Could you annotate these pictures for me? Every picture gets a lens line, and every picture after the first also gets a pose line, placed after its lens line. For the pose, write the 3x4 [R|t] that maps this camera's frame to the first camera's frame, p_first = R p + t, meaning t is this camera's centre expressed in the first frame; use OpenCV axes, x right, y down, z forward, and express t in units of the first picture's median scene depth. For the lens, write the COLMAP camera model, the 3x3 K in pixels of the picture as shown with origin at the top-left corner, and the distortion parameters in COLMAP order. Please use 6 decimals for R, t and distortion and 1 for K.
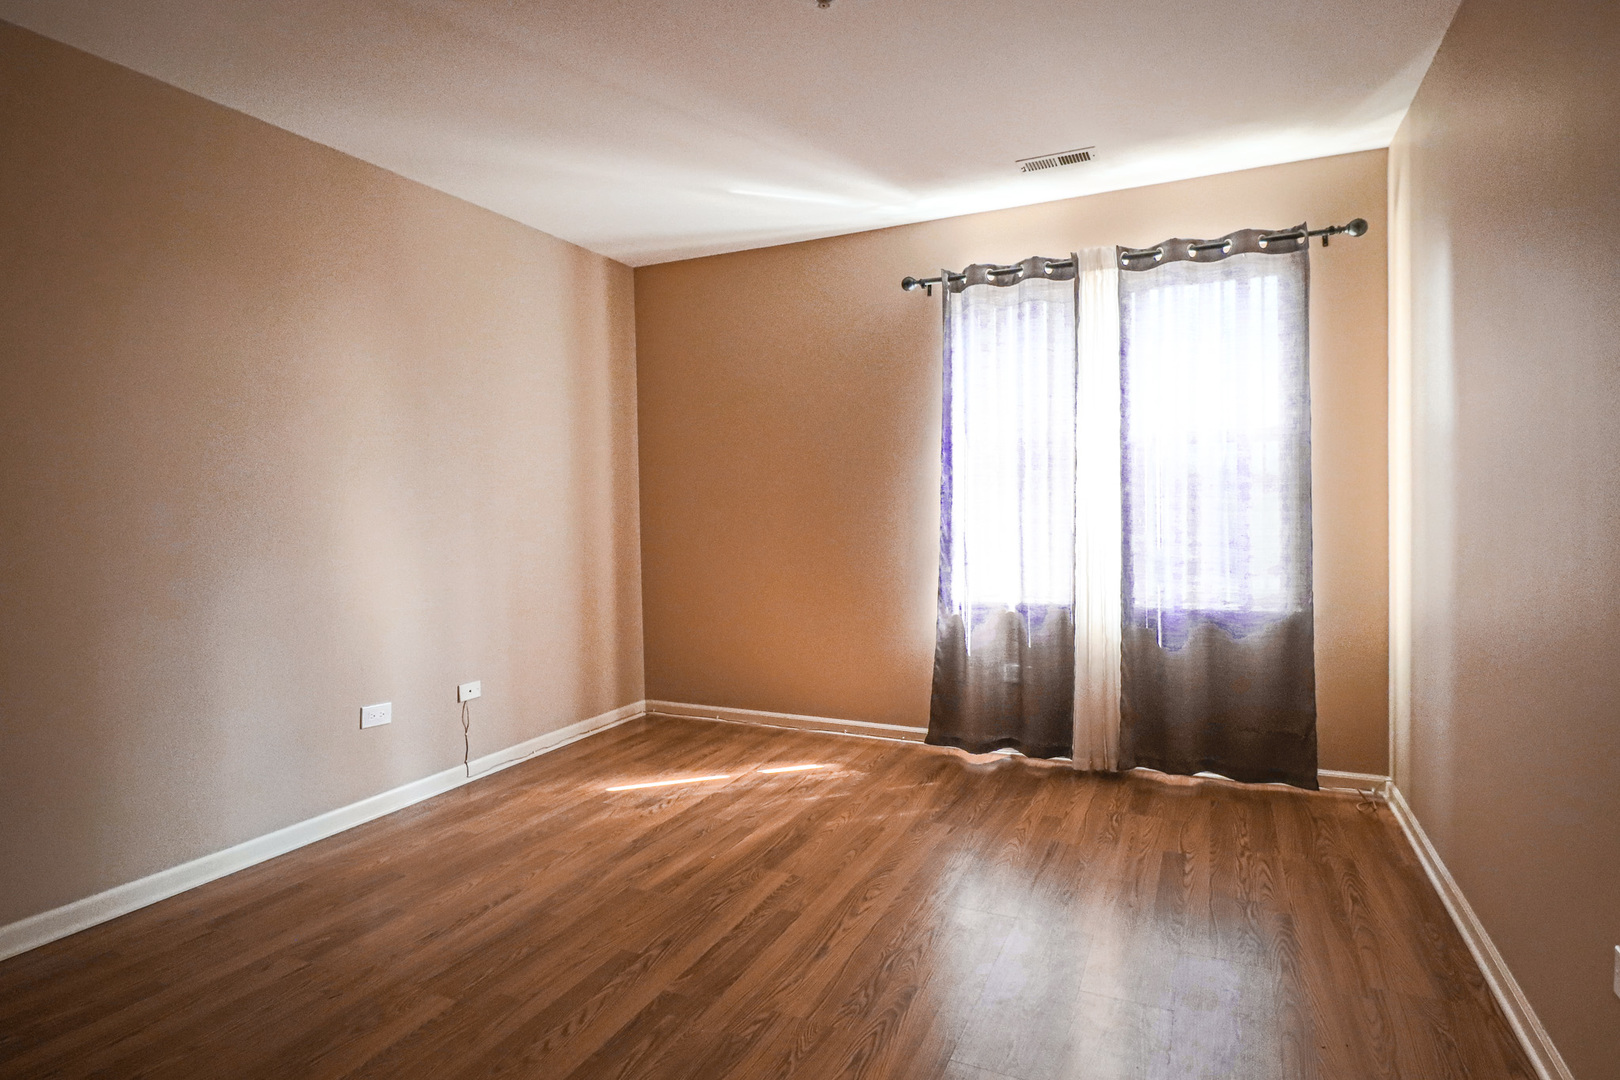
lens RADIAL K [[834.6, 0, 809.7], [0, 834.6, 529.3], [0, 0, 1]] dist [-0.002004, -0.015262]
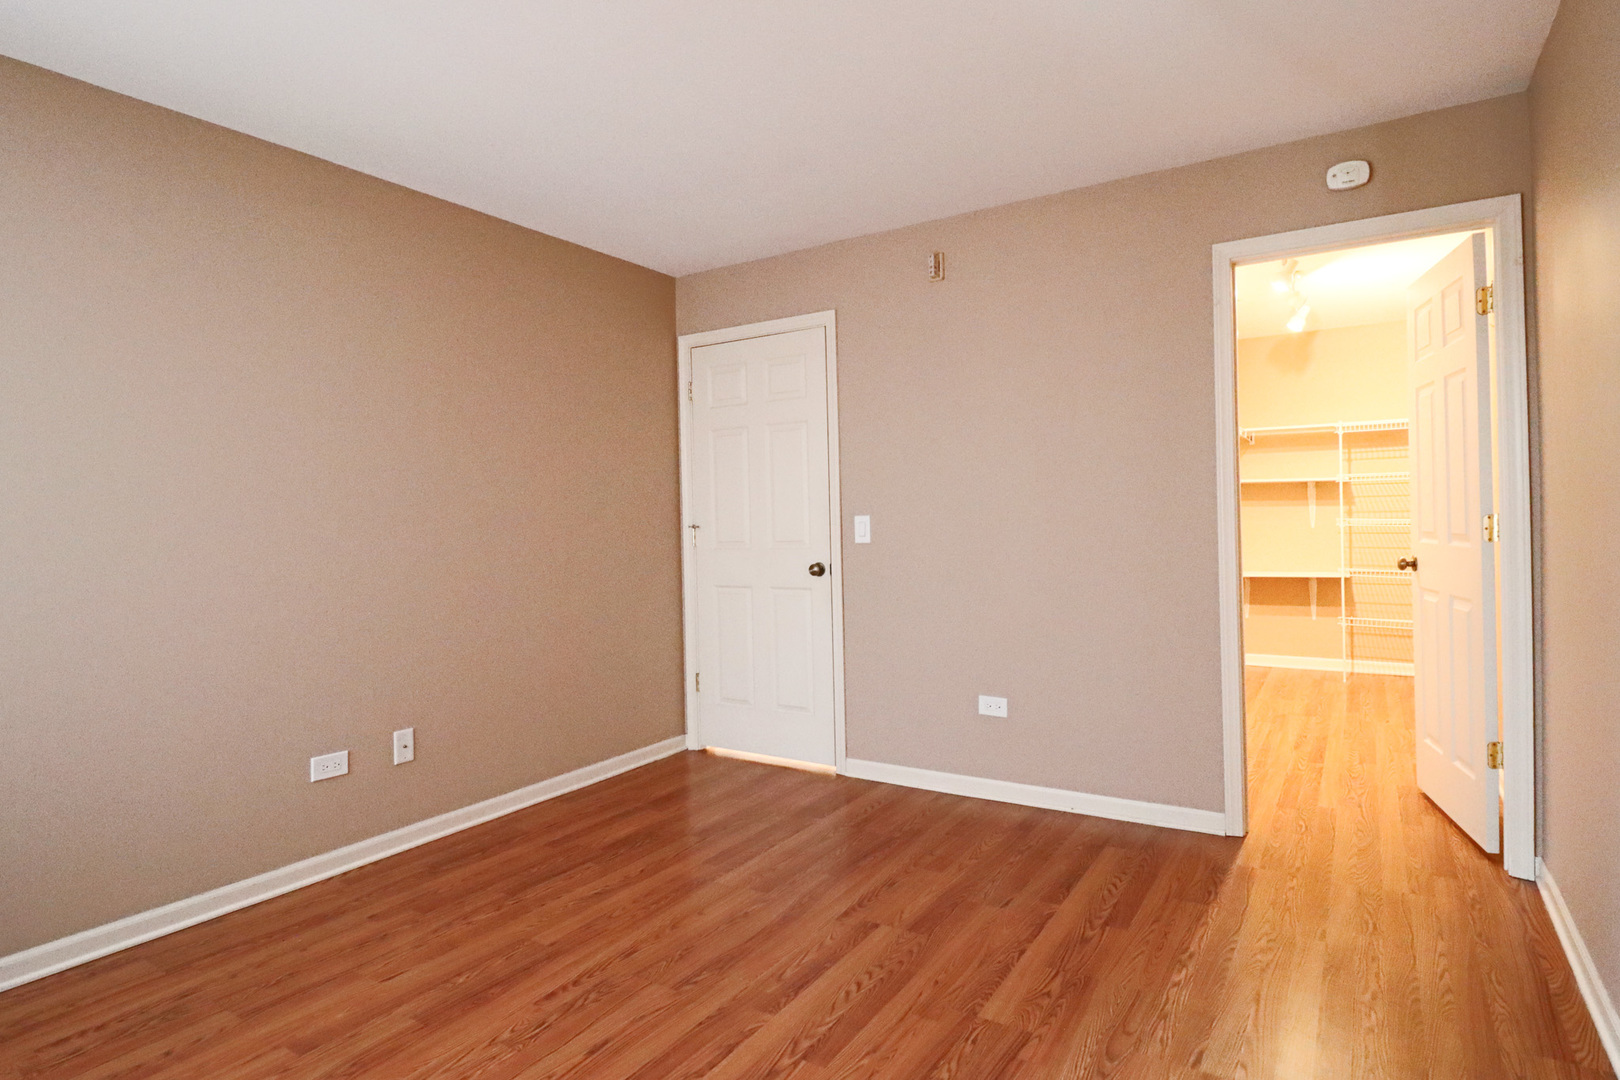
lens RADIAL K [[873.4, 0, 810.4], [0, 873.4, 520.4], [0, 0, 1]] dist [-0.003244, -0.001450]
pose [[-0.992084, 0.035903, 0.120334, -0.213528], [0.039649, 0.998796, 0.028885, -0.040877], [-0.119152, 0.033427, -0.992313, 1.176916]]
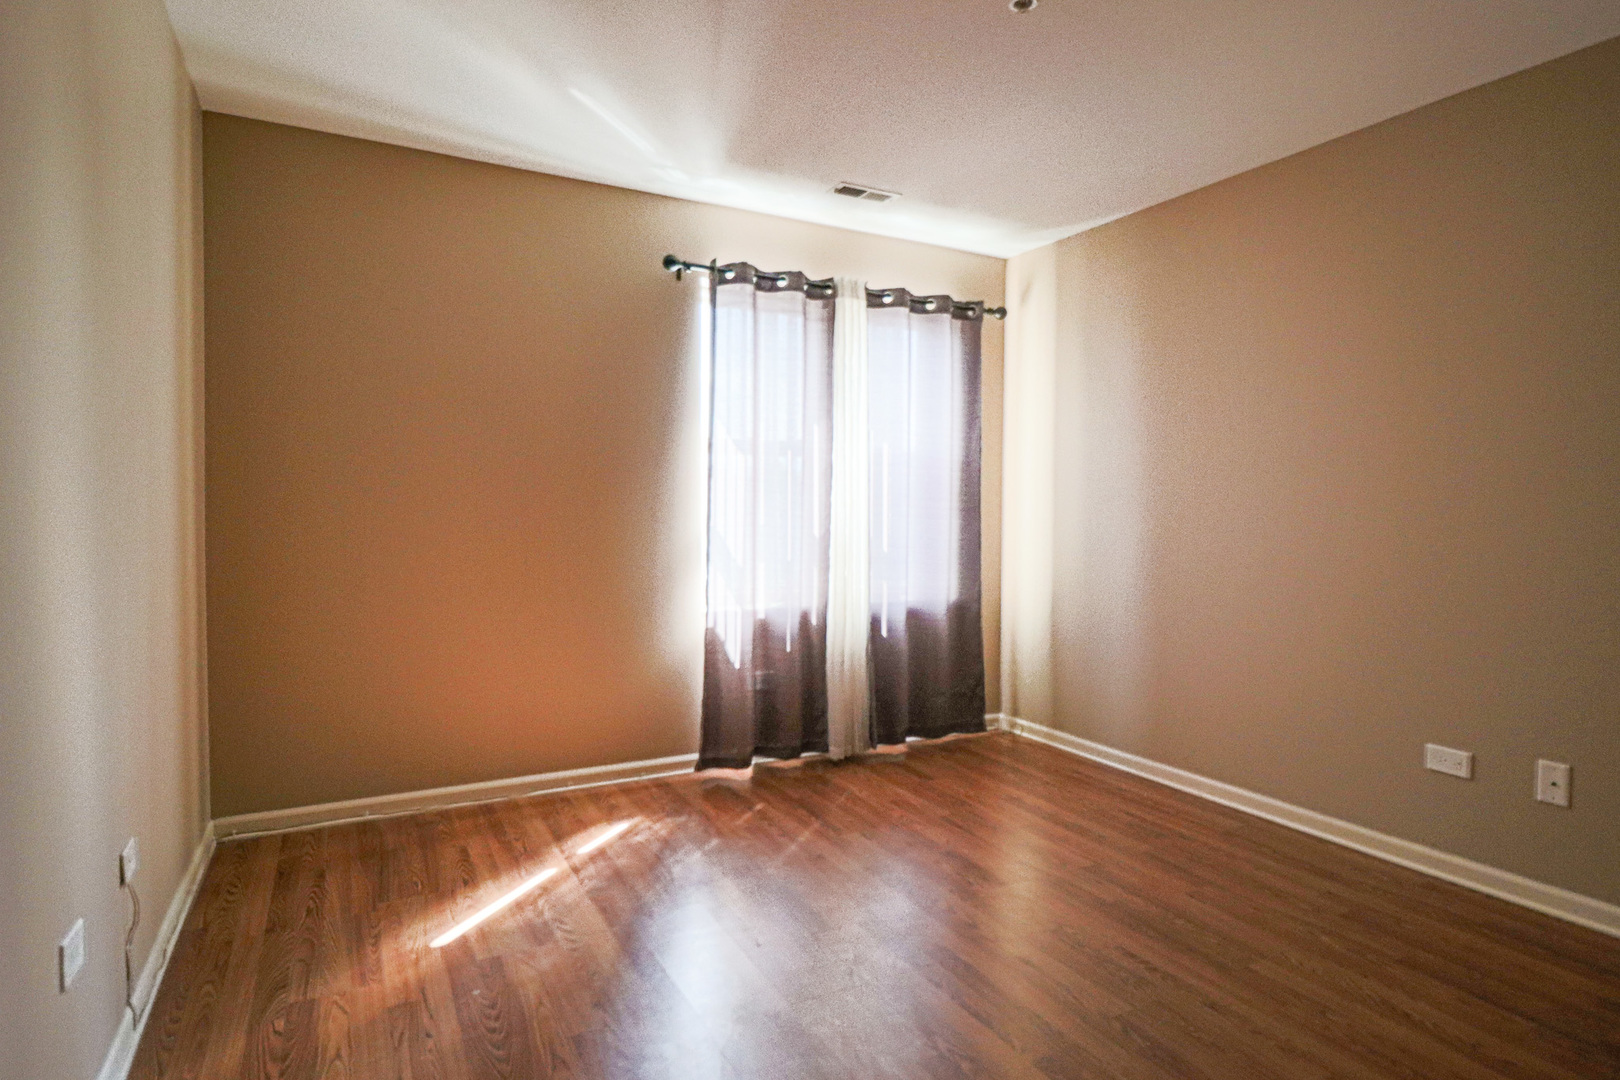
lens RADIAL K [[873.4, 0, 810.4], [0, 873.4, 520.4], [0, 0, 1]] dist [-0.003244, -0.001450]
pose [[0.589159, 0.009242, 0.807964, -0.616628], [0.007337, 0.999832, -0.016787, 0.000385], [-0.807983, 0.015818, 0.588993, 0.369370]]
